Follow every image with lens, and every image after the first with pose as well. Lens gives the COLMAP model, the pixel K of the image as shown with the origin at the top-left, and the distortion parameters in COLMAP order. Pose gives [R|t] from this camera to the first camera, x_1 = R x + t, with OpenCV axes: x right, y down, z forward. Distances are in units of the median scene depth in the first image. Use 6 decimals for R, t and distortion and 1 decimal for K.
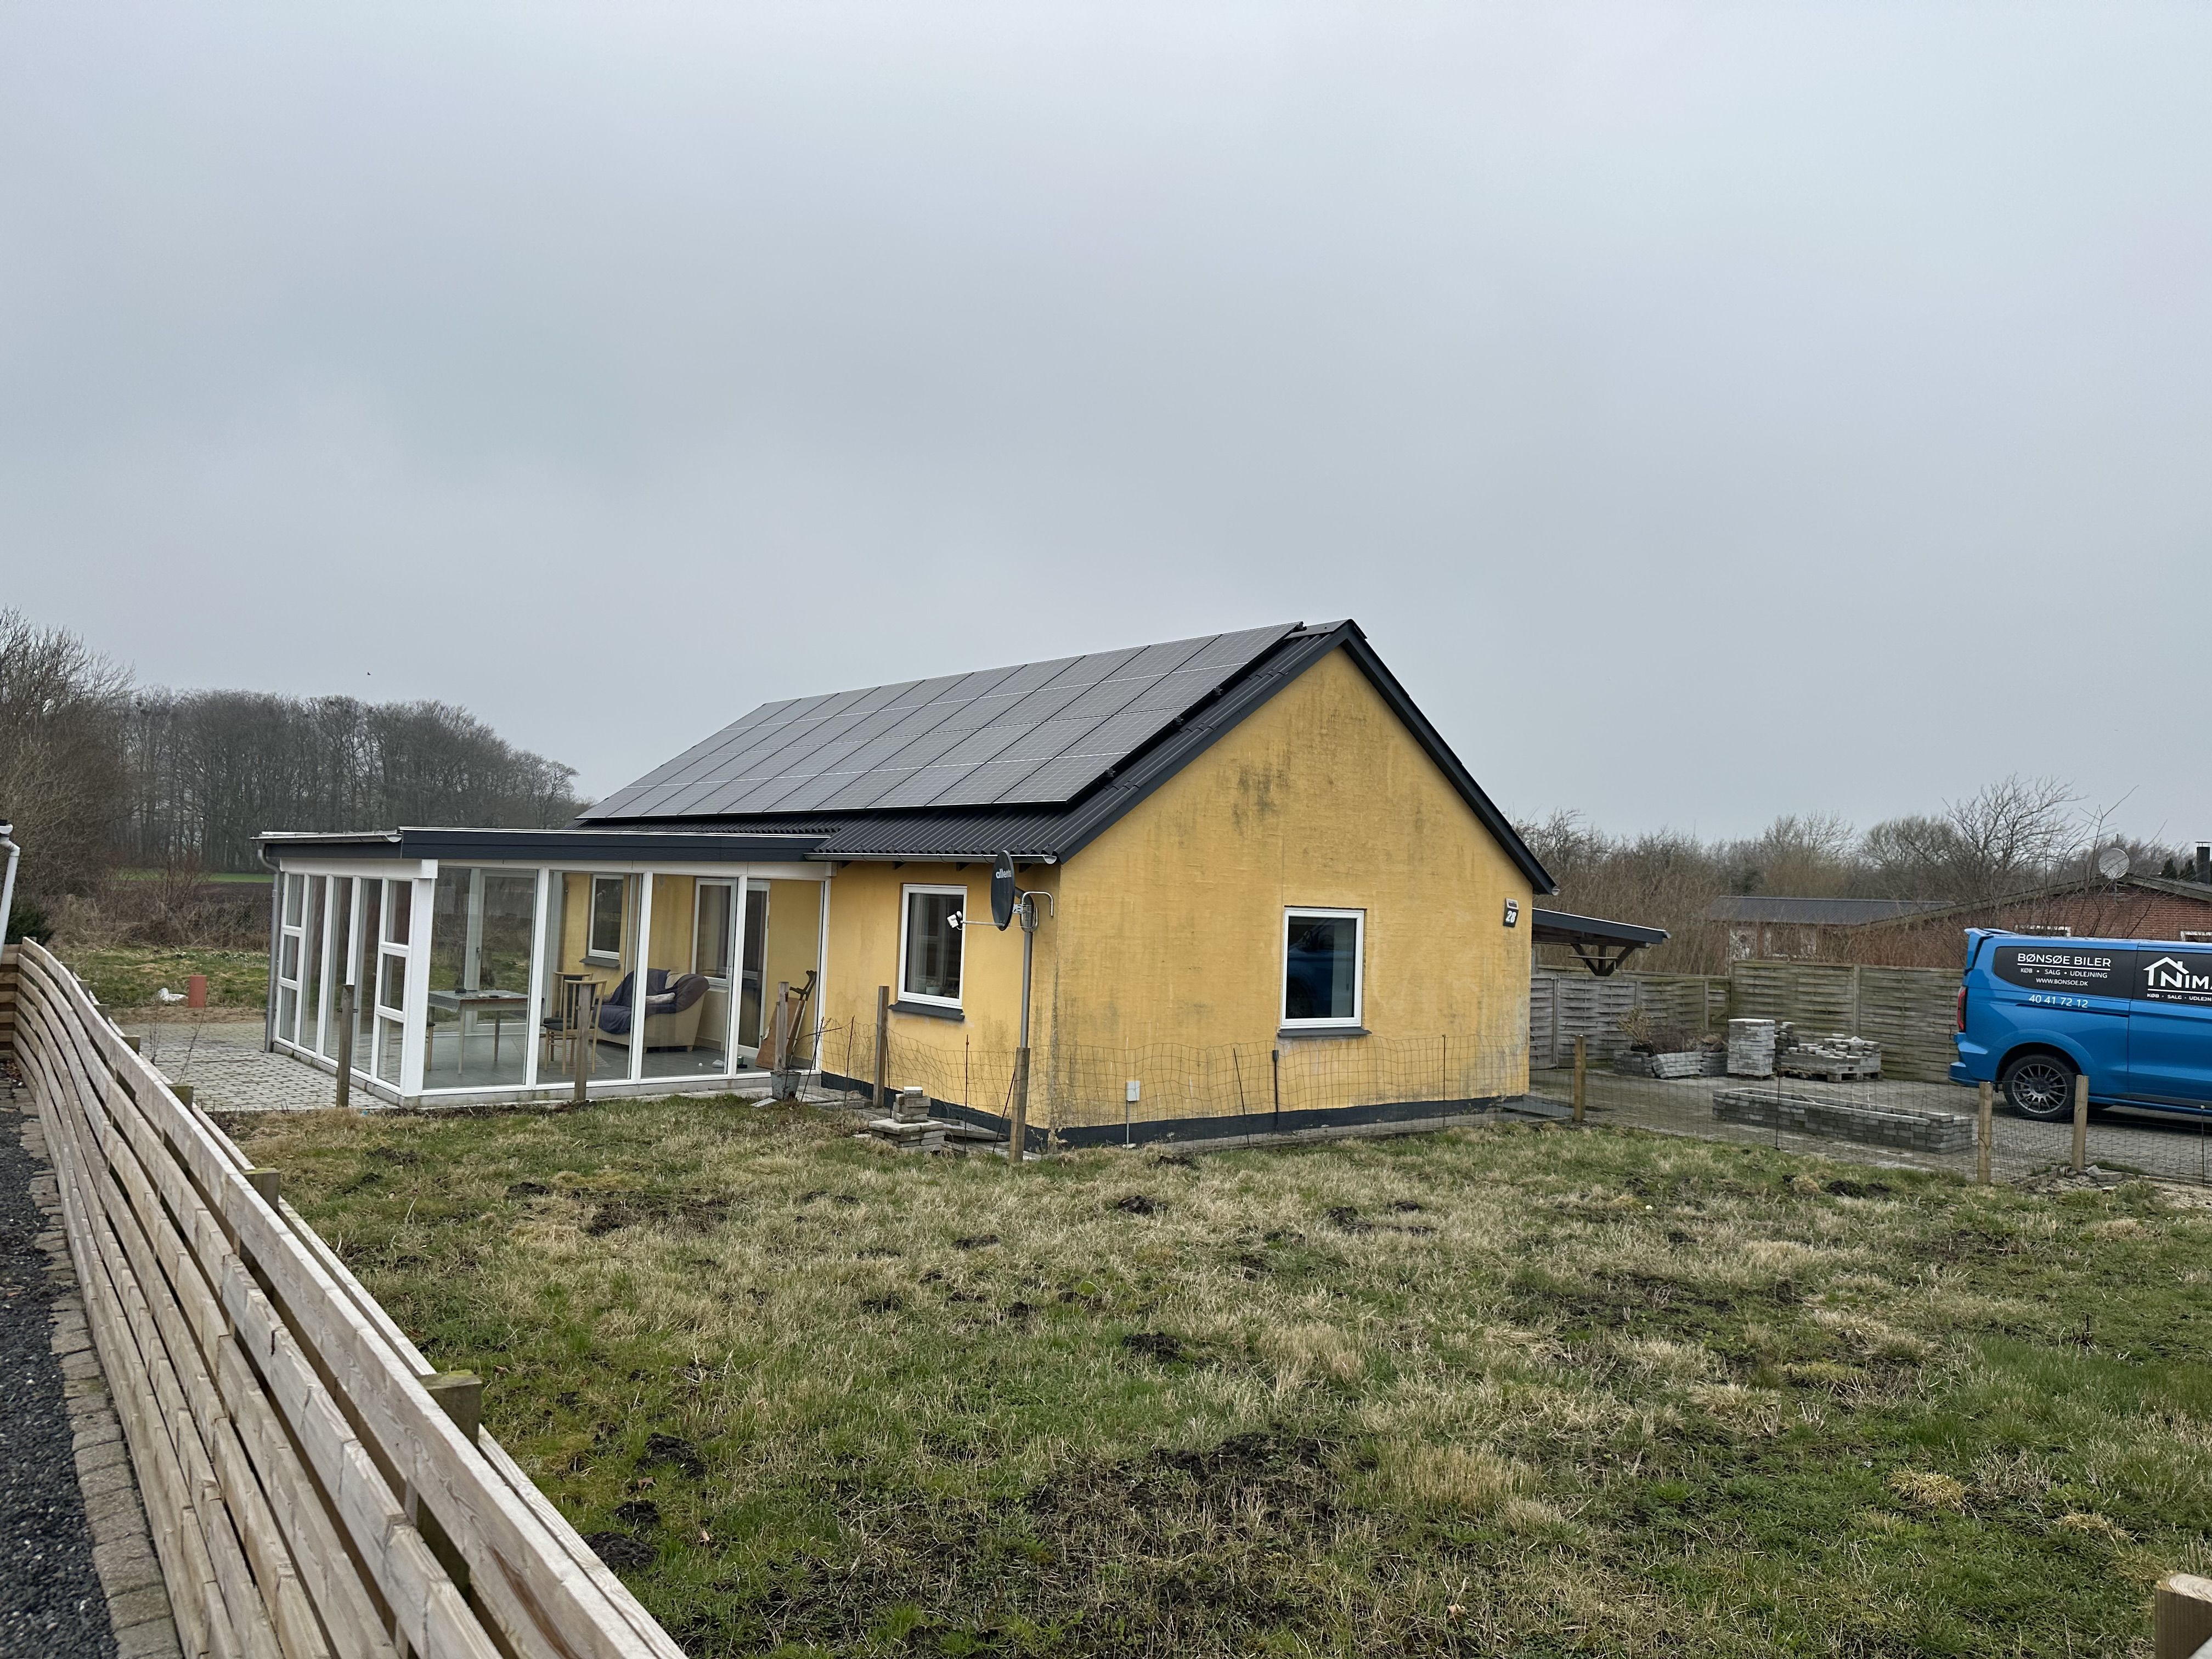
lens RADIAL K [[1511.6, 0, 1106.1], [0, 1511.6, 834.6], [0, 0, 1]] dist [0.061192, 0.000542]
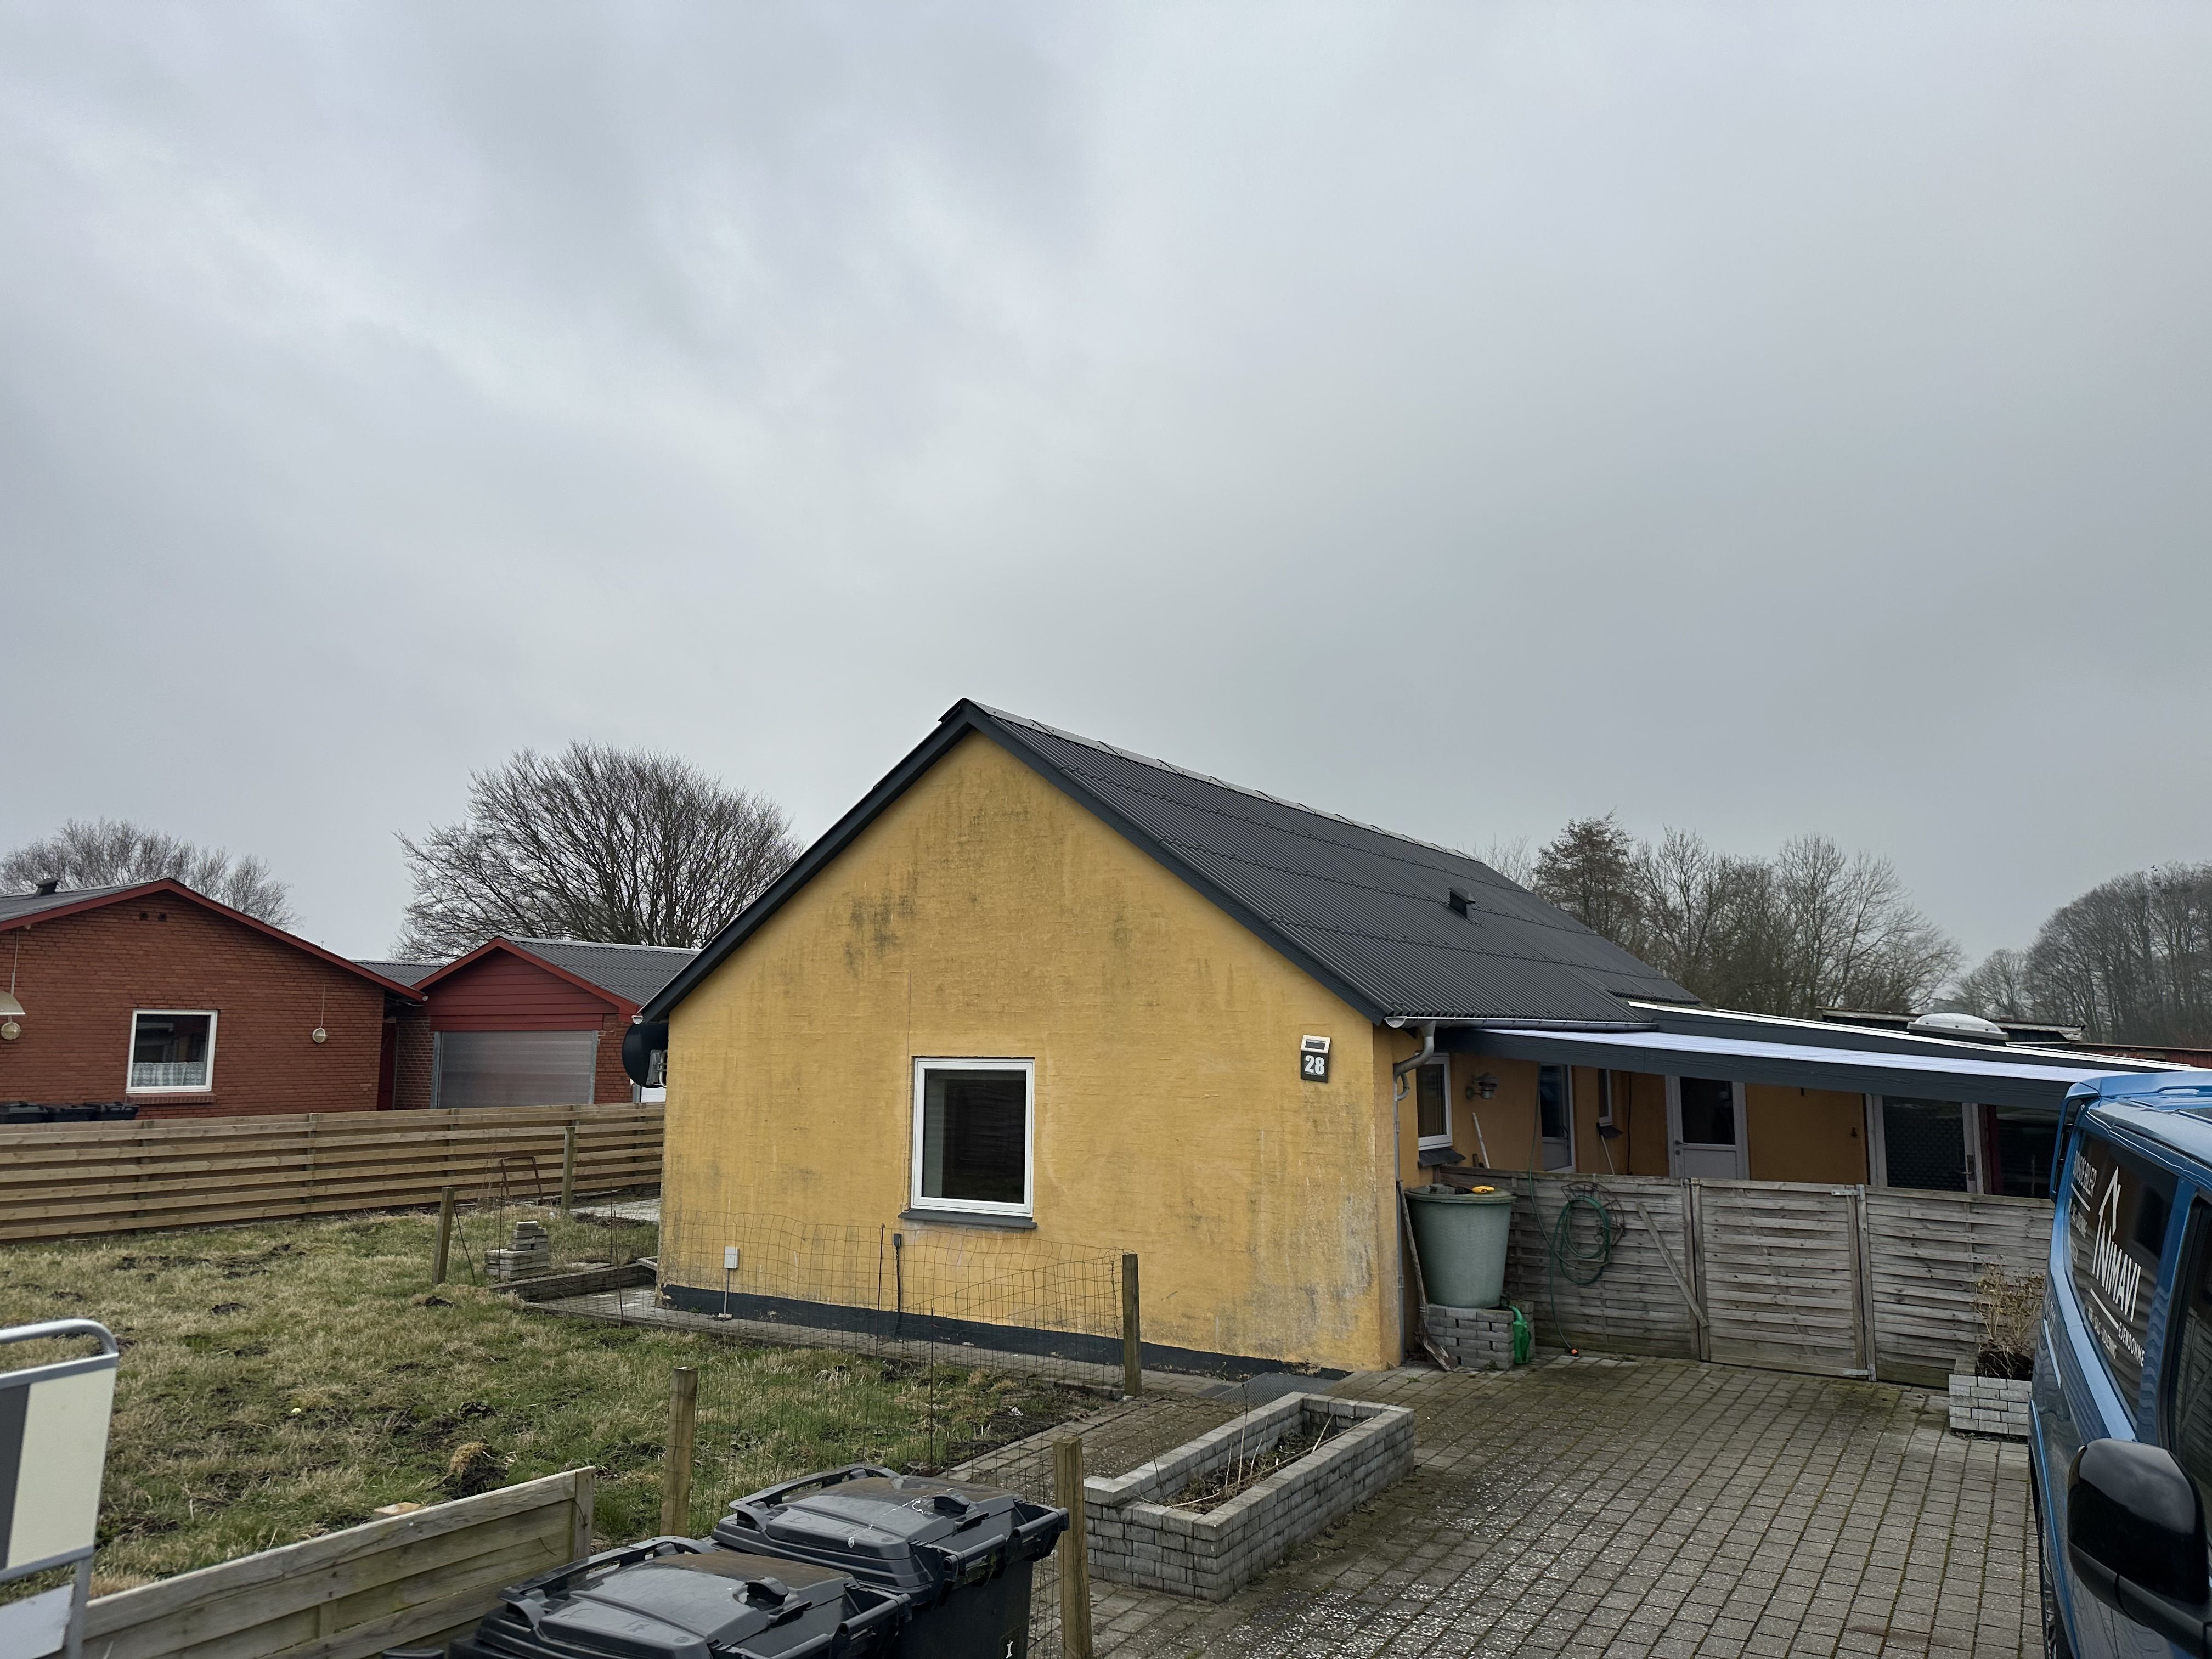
lens RADIAL K [[1511.6, 0, 1102.3], [0, 1511.6, 821.8], [0, 0, 1]] dist [0.061192, 0.000542]
pose [[0.349355, -0.169429, -0.921545, 0.948340], [0.049636, 0.985481, -0.162368, 0.060385], [0.935675, 0.010982, 0.352692, 0.804166]]
